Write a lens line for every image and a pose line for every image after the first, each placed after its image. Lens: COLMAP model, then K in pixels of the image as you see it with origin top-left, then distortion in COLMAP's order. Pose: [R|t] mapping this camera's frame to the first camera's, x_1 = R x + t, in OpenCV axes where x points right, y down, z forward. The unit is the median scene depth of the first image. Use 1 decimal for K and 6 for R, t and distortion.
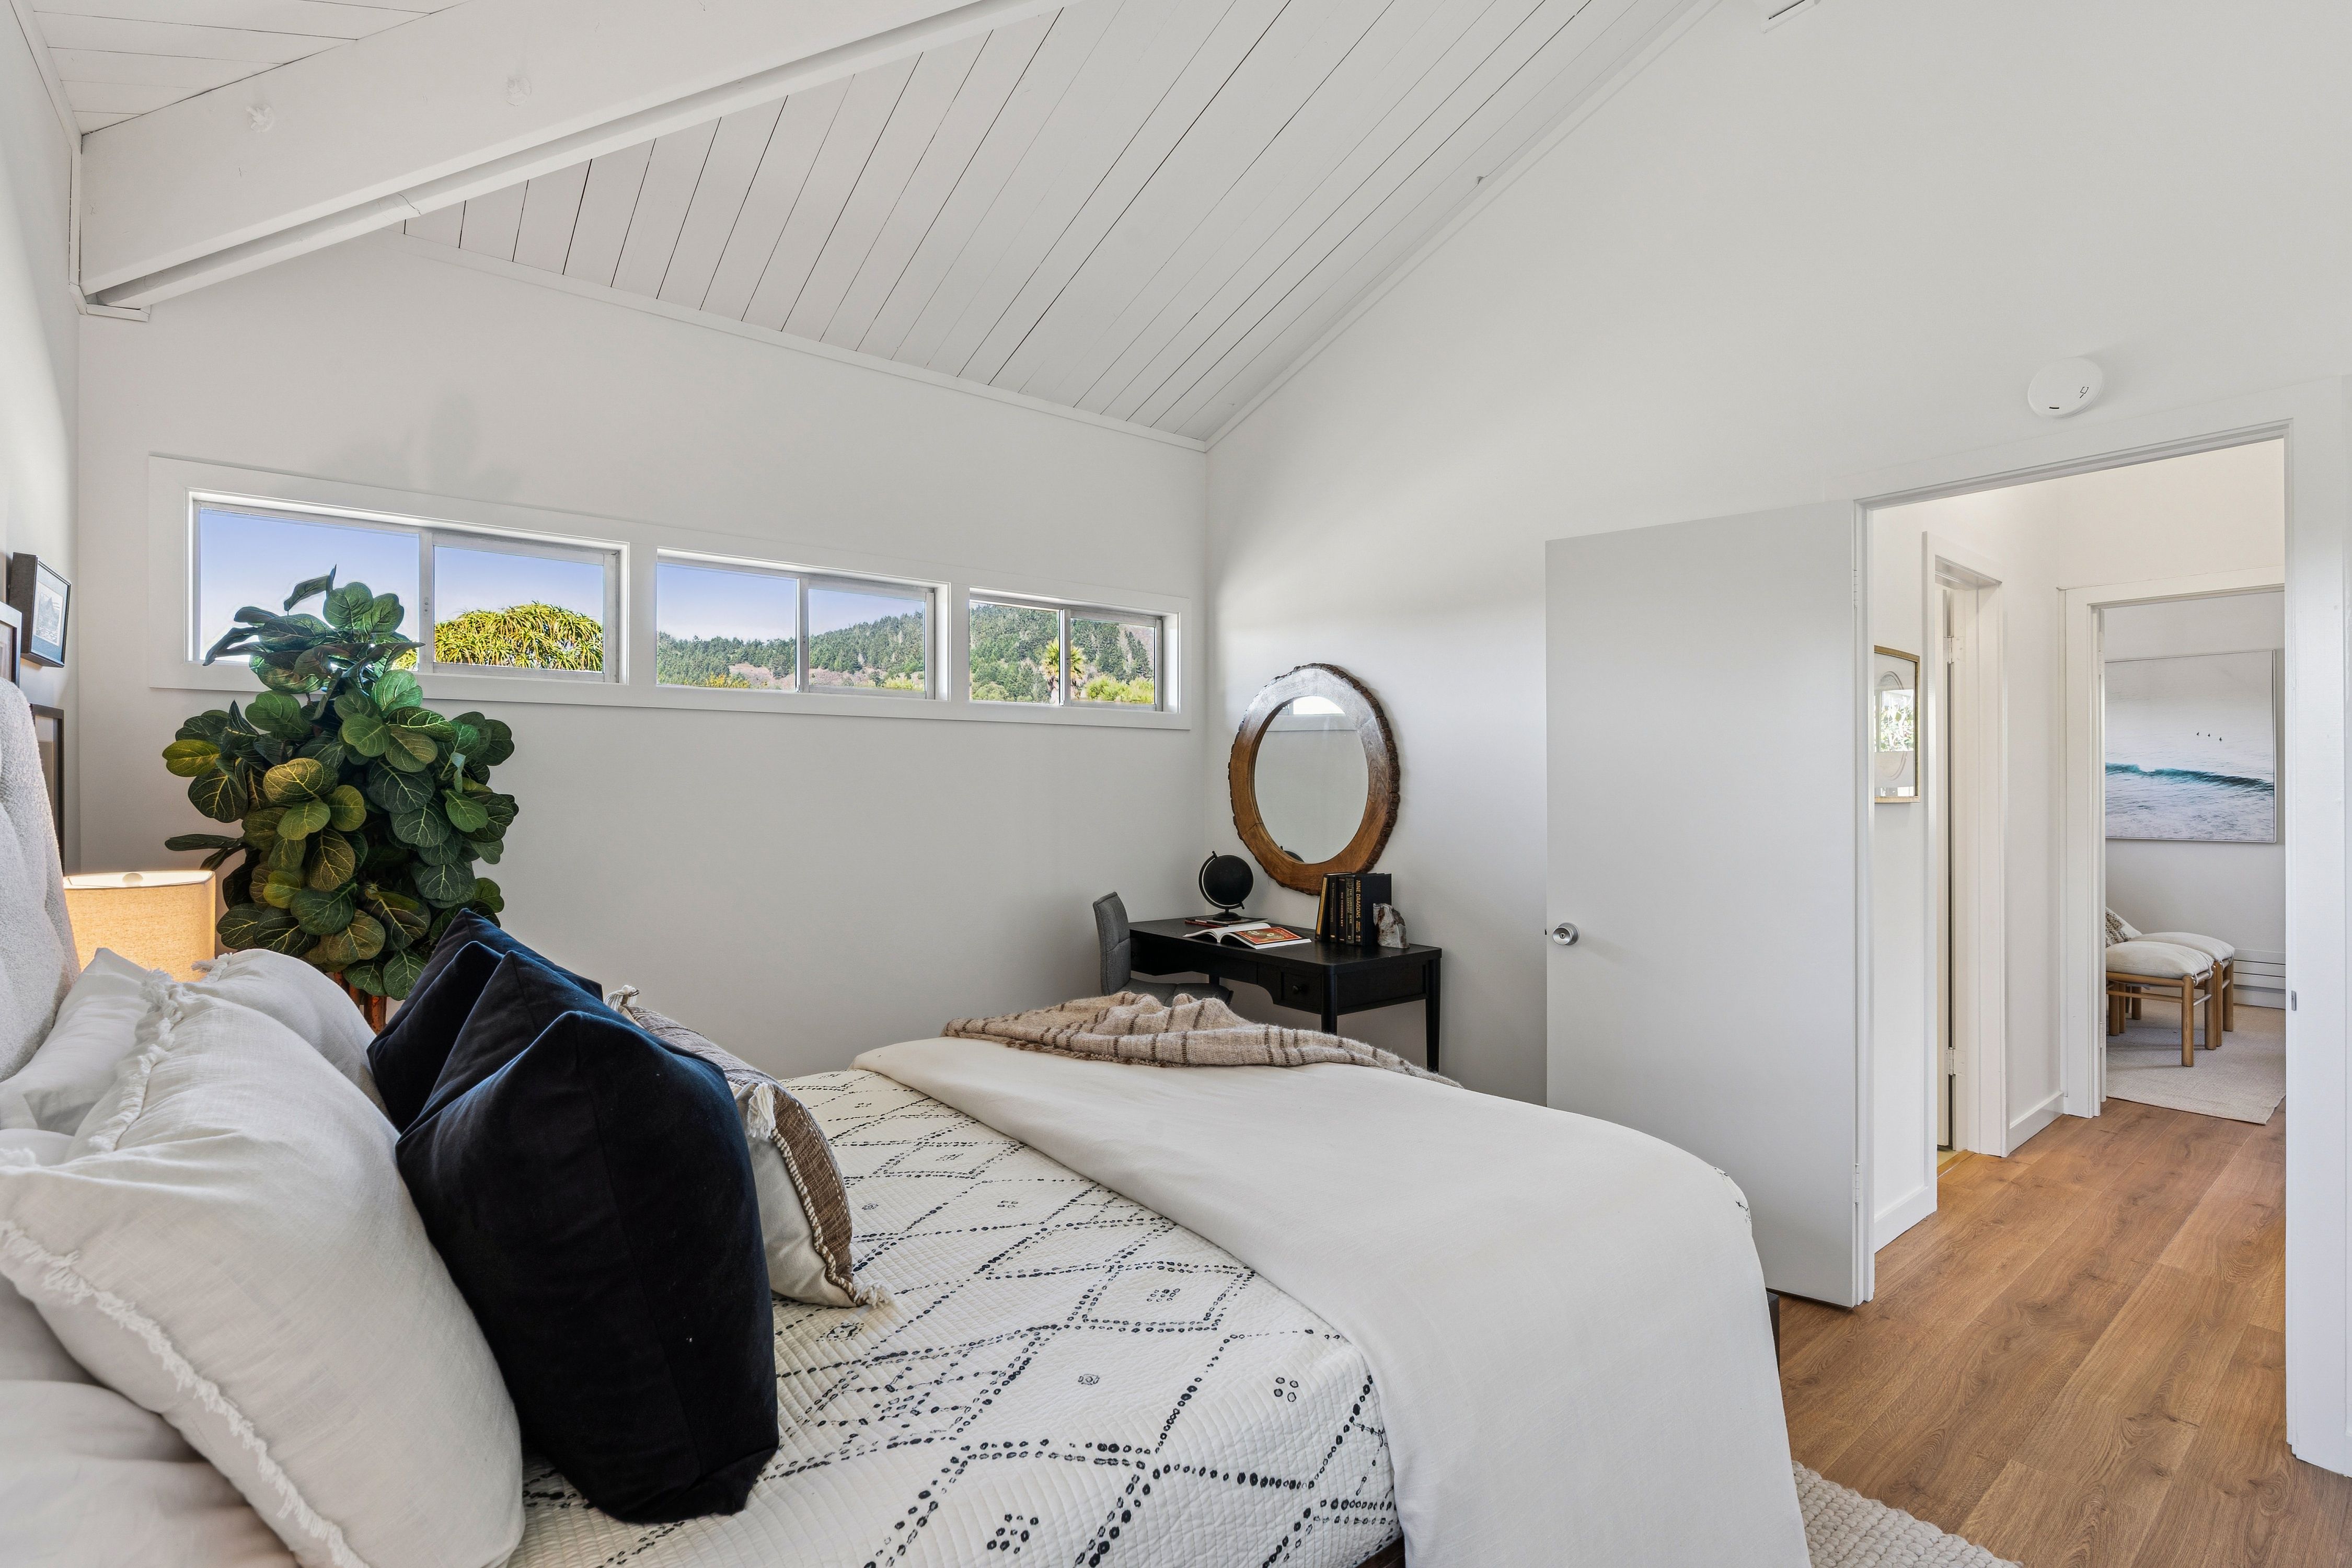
lens RADIAL K [[1062.0, 0, 1181.5], [0, 1062.0, 775.2], [0, 0, 1]] dist [-0.011339, 0.004450]
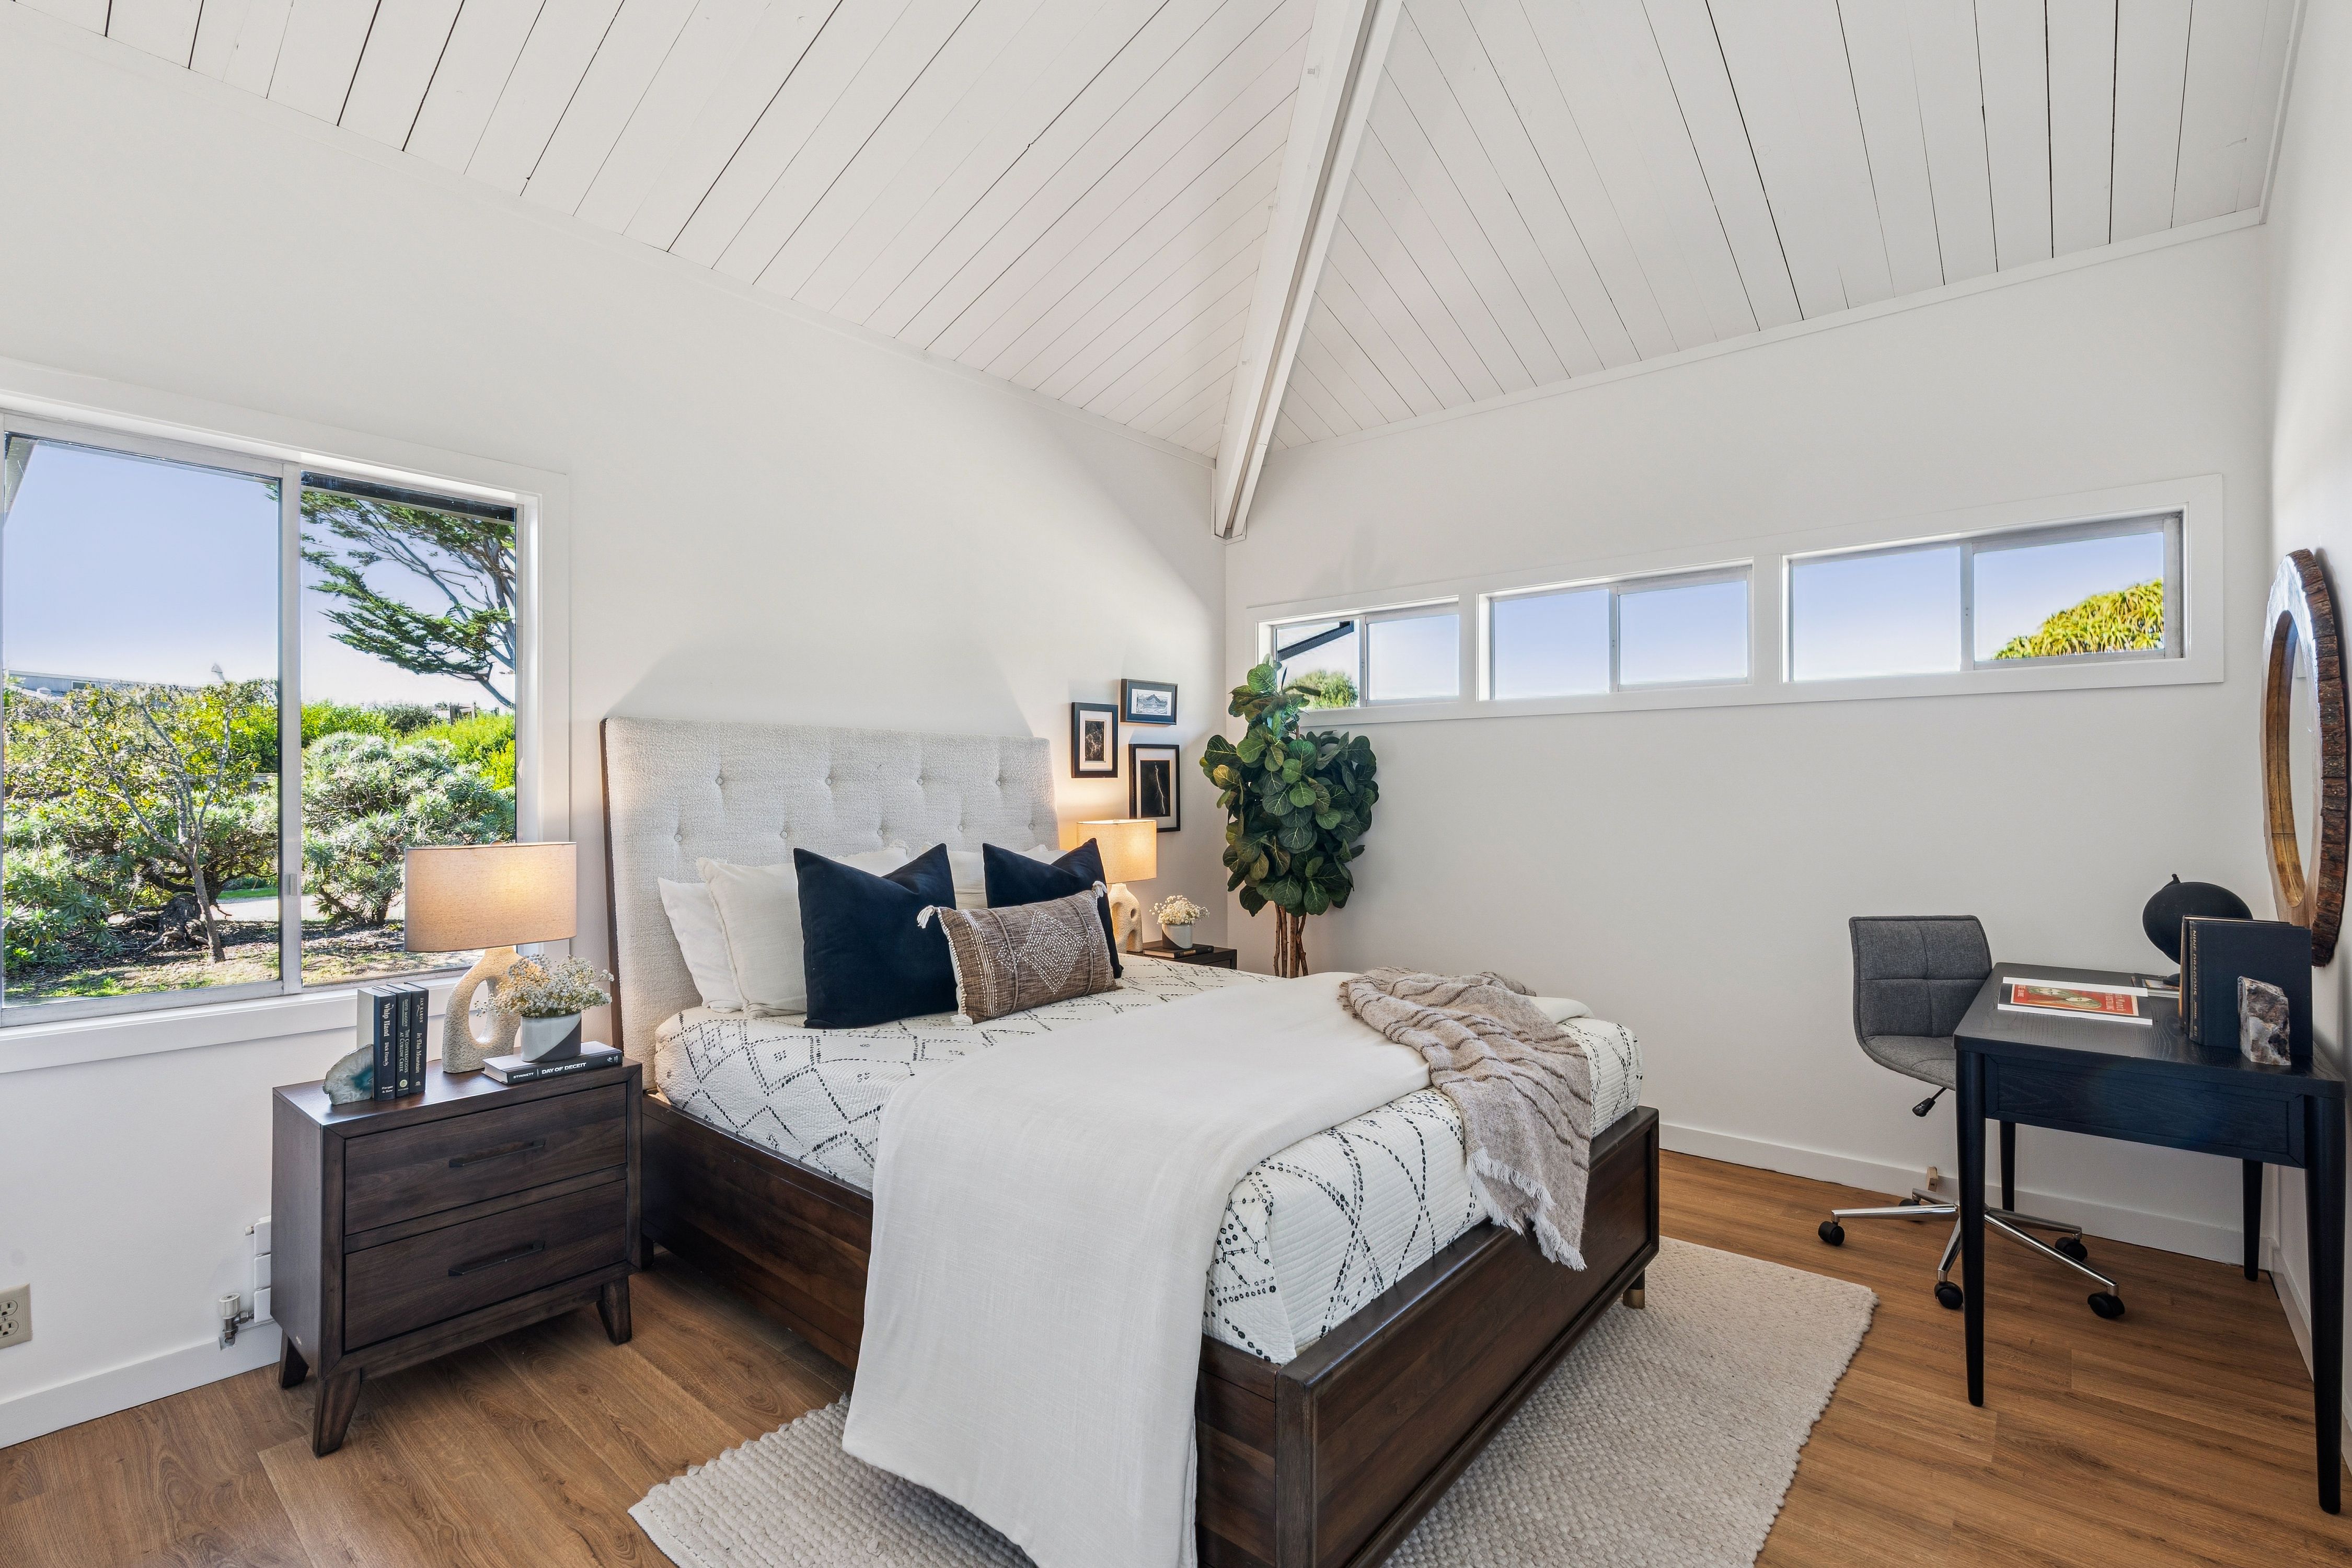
lens RADIAL K [[1062.0, 0, 1181.5], [0, 1062.0, 775.2], [0, 0, 1]] dist [-0.011339, 0.004450]
pose [[0.199360, -0.018700, -0.979748, 0.385370], [0.006546, 0.999821, -0.017751, 0.014427], [0.979905, -0.002875, 0.199446, 0.217097]]
